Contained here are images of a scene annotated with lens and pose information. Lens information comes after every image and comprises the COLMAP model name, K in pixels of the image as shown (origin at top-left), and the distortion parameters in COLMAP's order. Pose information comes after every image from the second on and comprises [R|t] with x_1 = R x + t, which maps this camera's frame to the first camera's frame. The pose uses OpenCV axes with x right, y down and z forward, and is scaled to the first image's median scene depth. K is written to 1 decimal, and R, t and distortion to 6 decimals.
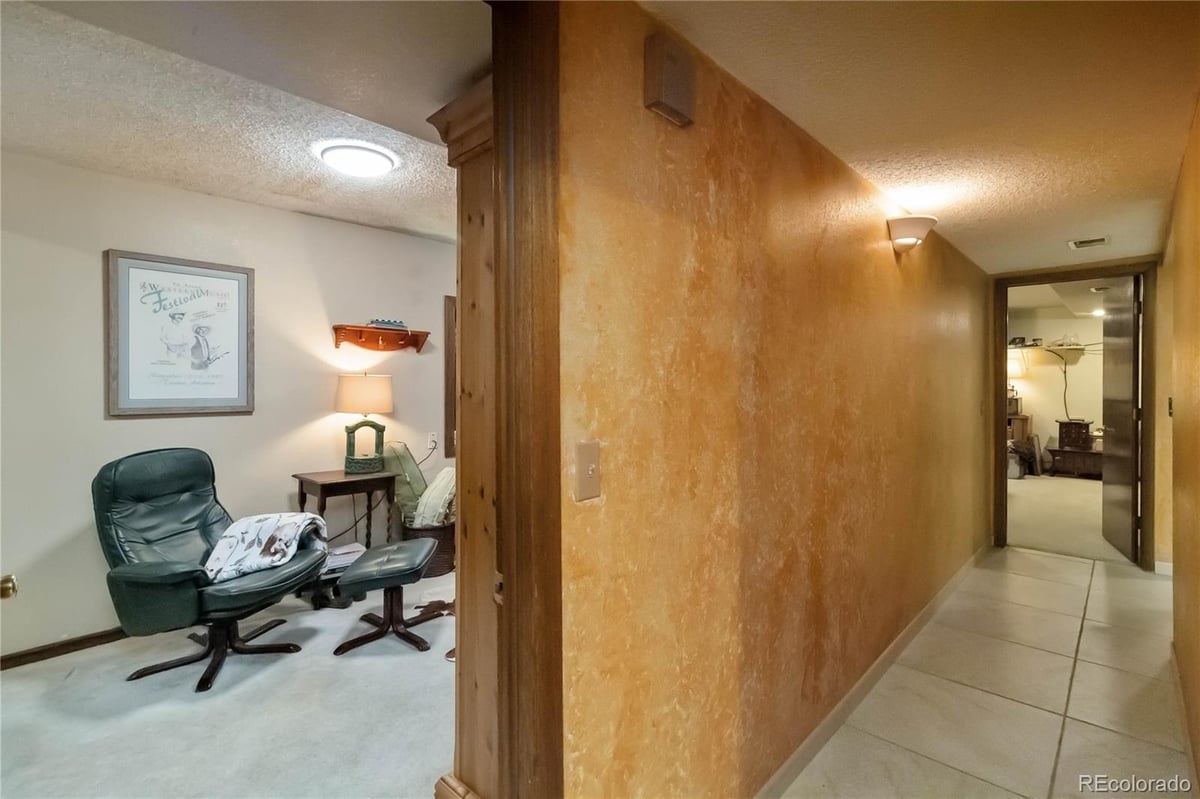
lens RADIAL K [[550.2, 0, 600.2], [0, 550.2, 384.9], [0, 0, 1]] dist [0.000393, -0.000013]
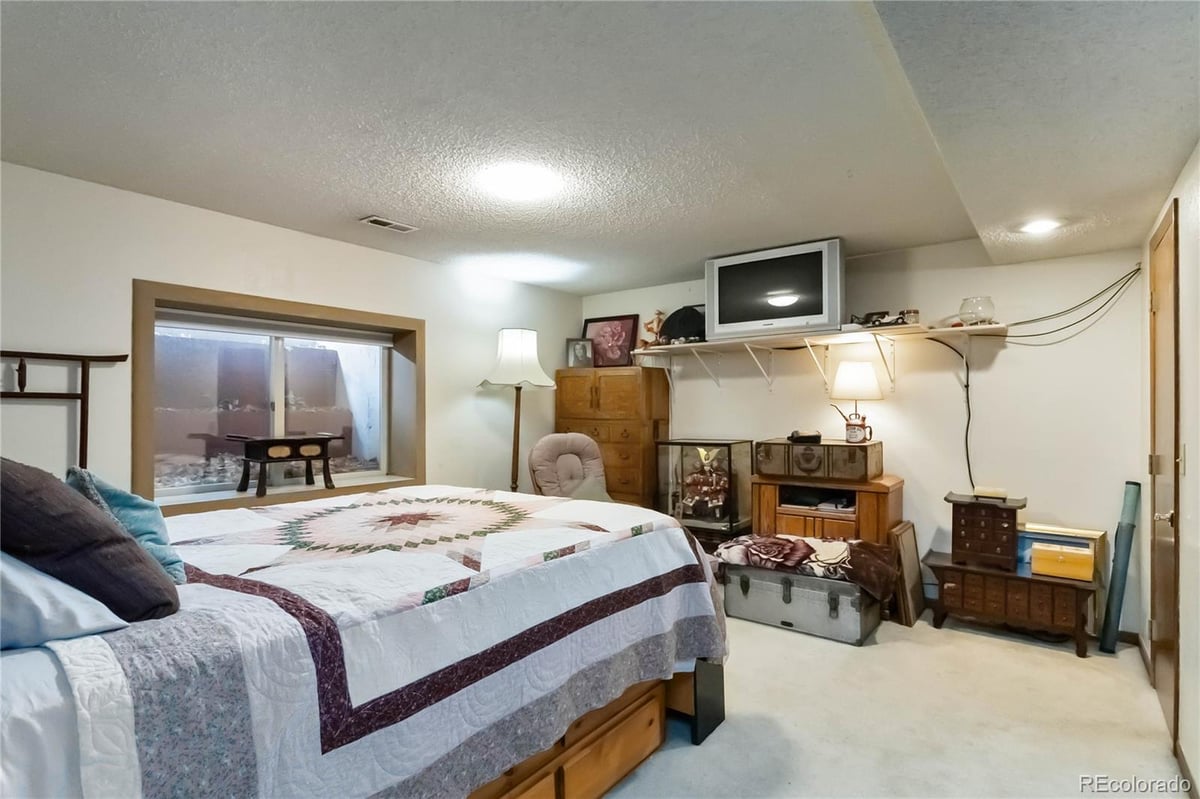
lens RADIAL K [[580.6, 0, 600.0], [0, 580.6, 399.5], [0, 0, 1]] dist [-0.000476, -0.000010]
pose [[0.994131, 0.006406, 0.107992, 0.517711], [-0.005416, 0.999941, -0.009454, -0.006922], [-0.108046, 0.008813, 0.994107, 0.586207]]
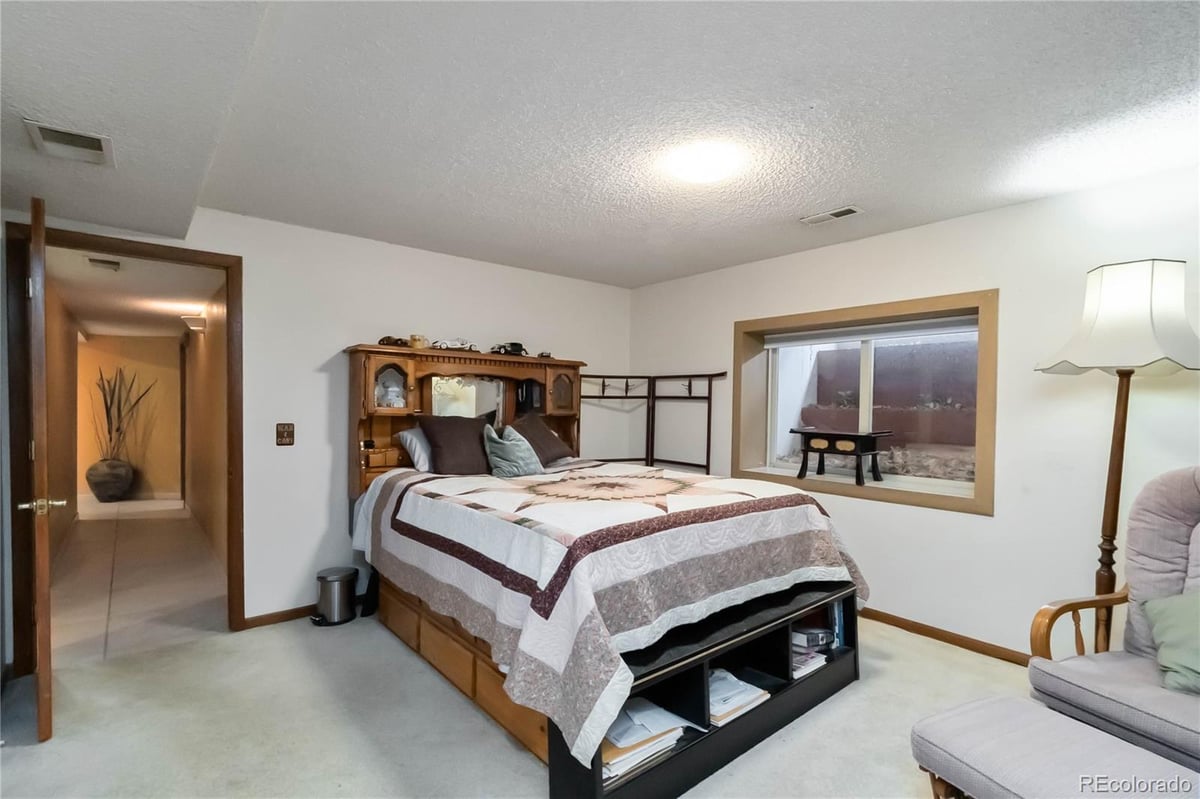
lens RADIAL K [[550.2, 0, 600.2], [0, 550.2, 384.9], [0, 0, 1]] dist [0.000393, -0.000013]
pose [[-0.095657, -0.027997, -0.995021, 1.257622], [-0.001245, 0.999607, -0.028006, -0.008886], [0.995414, -0.001440, -0.095654, 1.368428]]
